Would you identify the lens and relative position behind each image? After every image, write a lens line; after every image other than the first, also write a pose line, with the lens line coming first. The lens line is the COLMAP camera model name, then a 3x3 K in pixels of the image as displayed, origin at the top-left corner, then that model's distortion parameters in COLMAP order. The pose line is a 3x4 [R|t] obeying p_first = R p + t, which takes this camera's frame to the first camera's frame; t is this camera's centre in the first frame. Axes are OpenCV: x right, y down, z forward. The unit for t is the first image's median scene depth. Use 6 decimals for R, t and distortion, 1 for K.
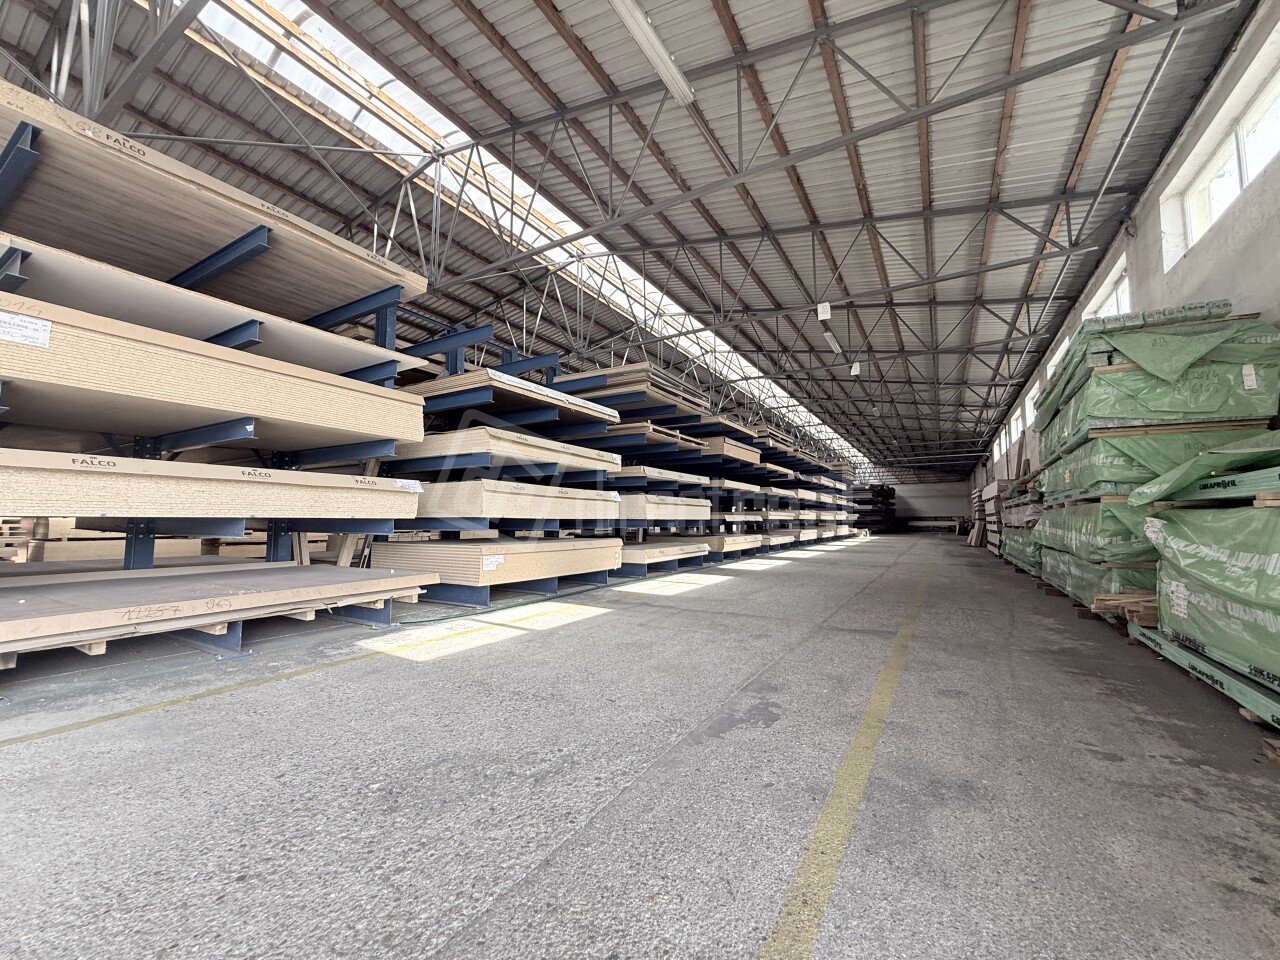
lens RADIAL K [[506.9, 0, 641.4], [0, 506.9, 481.4], [0, 0, 1]] dist [-0.001332, 0.000494]
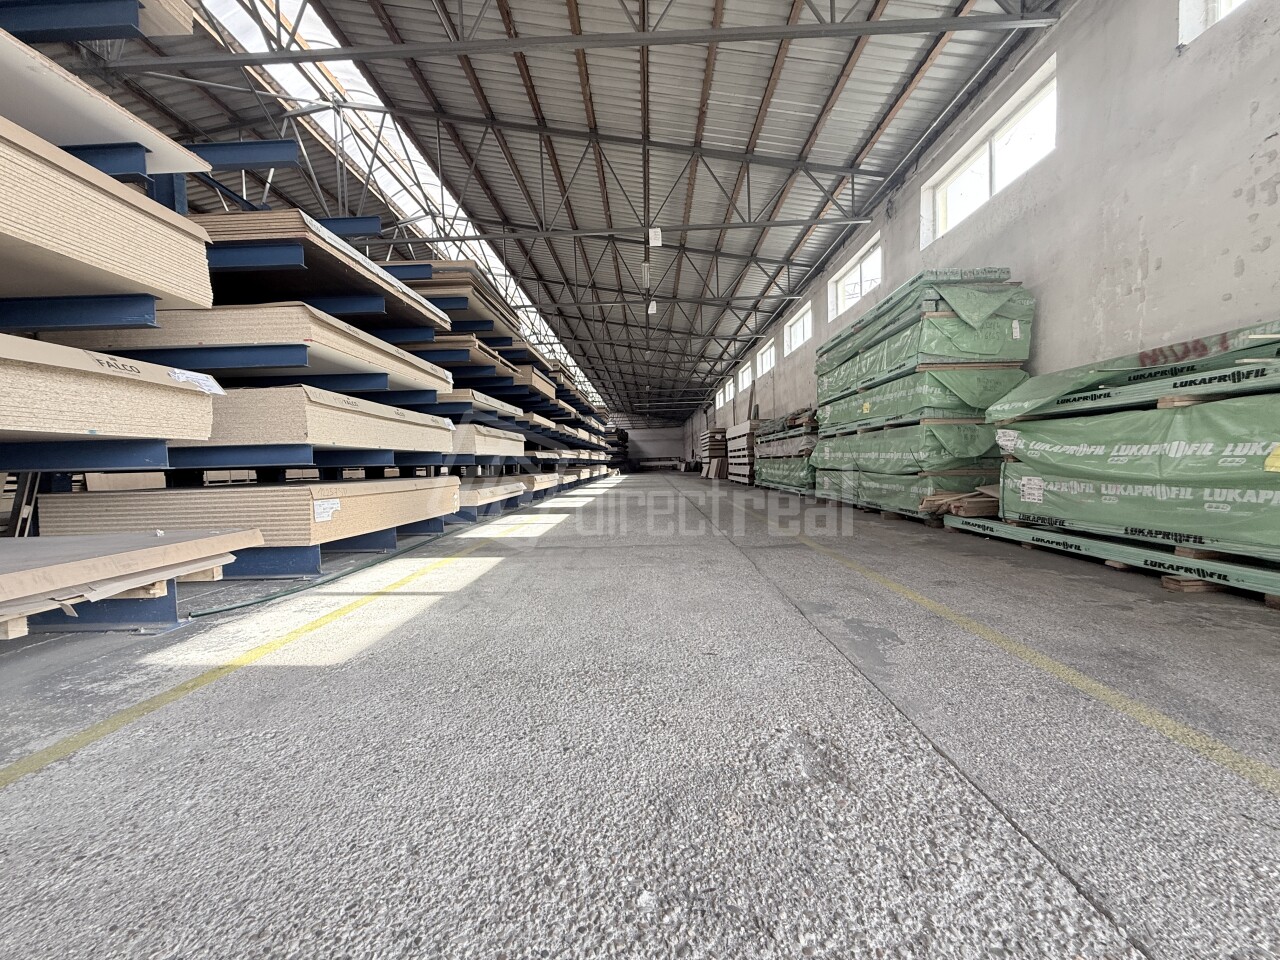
lens RADIAL K [[506.9, 0, 638.0], [0, 506.9, 480.5], [0, 0, 1]] dist [-0.001332, 0.000494]
pose [[0.871500, -0.042812, 0.488524, -0.305926], [-0.008062, 0.994797, 0.101562, 0.056069], [-0.490330, -0.092450, 0.866620, 0.244896]]
